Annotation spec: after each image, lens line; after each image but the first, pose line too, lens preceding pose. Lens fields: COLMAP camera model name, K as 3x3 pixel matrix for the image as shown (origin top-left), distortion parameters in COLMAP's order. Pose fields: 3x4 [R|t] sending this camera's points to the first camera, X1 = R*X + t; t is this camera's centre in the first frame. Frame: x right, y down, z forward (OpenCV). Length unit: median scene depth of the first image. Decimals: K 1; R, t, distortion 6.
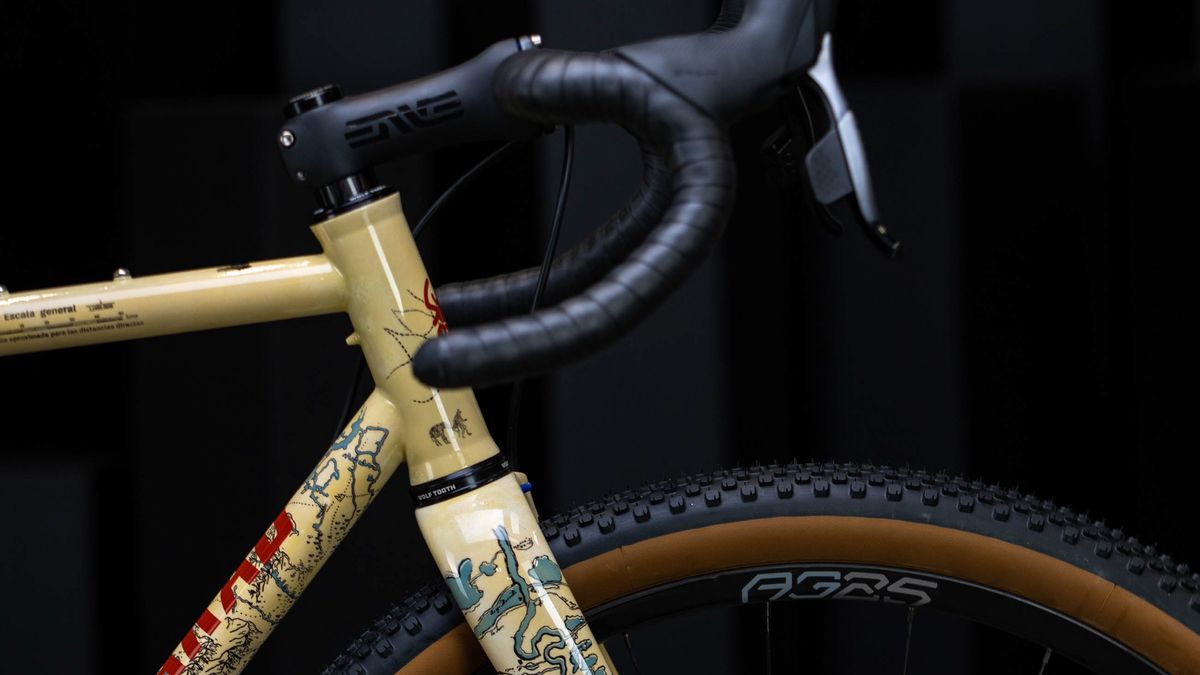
lens RADIAL K [[6516.7, 0, 600.0], [0, 6516.7, 338.0], [0, 0, 1]] dist [0.381013, 0.000000]
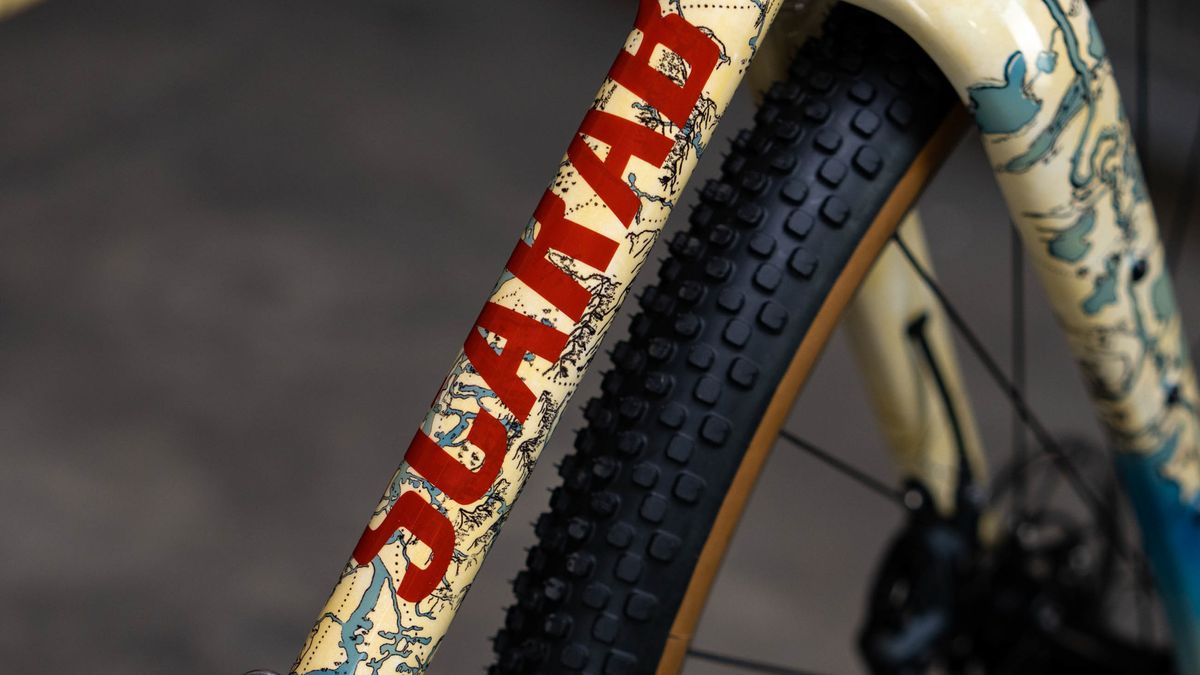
lens RADIAL K [[3966.8, 0, 599.6], [0, 3966.8, 337.6], [0, 0, 1]] dist [-0.353259, 0.000000]
pose [[0.668811, -0.304101, 0.678391, -0.287923], [0.003718, 0.913869, 0.405993, -0.084718], [-0.743423, -0.269010, 0.612336, 0.795984]]
